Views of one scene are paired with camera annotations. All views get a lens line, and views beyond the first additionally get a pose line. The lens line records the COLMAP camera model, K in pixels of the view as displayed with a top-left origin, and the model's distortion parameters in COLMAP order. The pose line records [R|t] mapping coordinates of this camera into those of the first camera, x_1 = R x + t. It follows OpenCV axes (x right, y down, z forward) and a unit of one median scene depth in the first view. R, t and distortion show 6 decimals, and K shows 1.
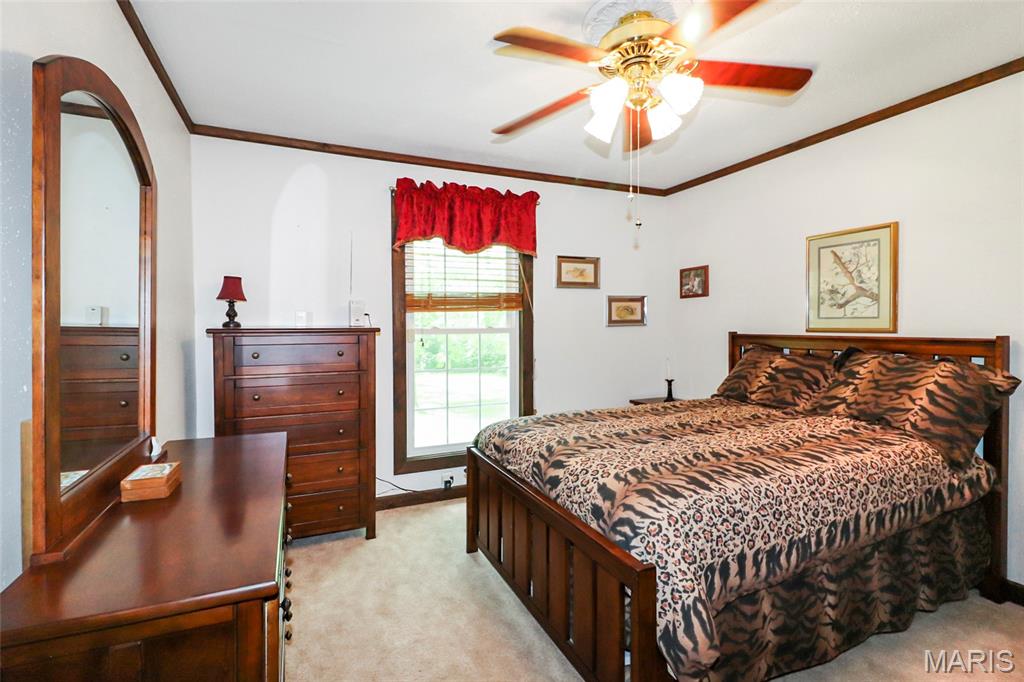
lens RADIAL K [[482.5, 0, 507.5], [0, 482.5, 334.7], [0, 0, 1]] dist [0.000446, -0.000092]
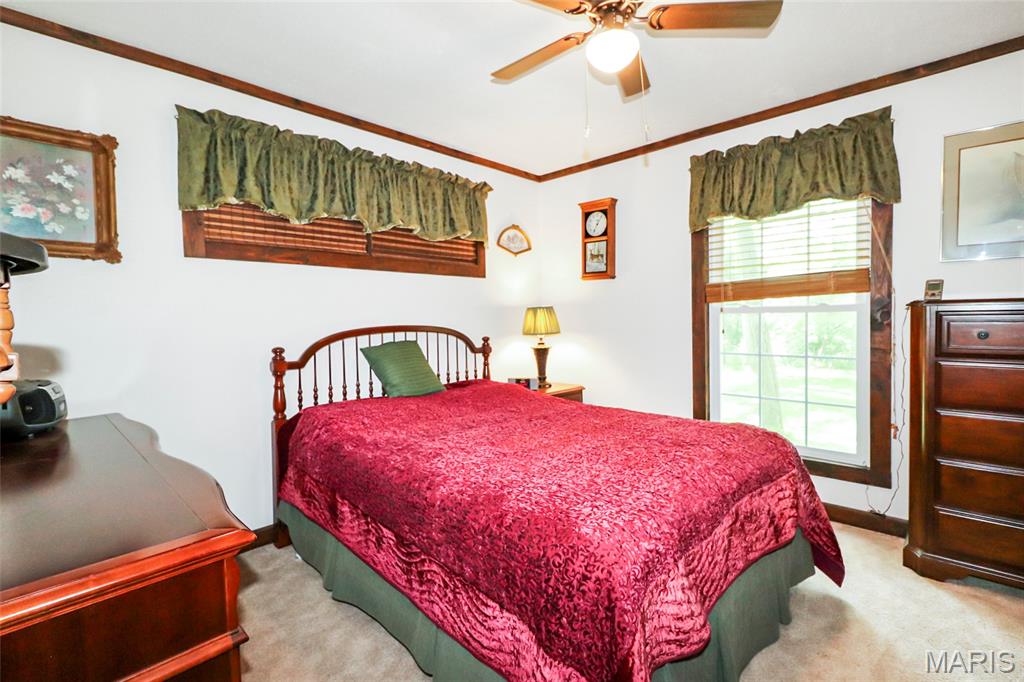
lens RADIAL K [[482.5, 0, 507.5], [0, 482.5, 334.7], [0, 0, 1]] dist [0.000446, -0.000092]
pose [[0.370155, 0.014200, -0.928861, 0.464408], [0.000713, 0.999879, 0.015570, -0.005158], [0.928970, -0.006426, 0.370100, 0.325279]]
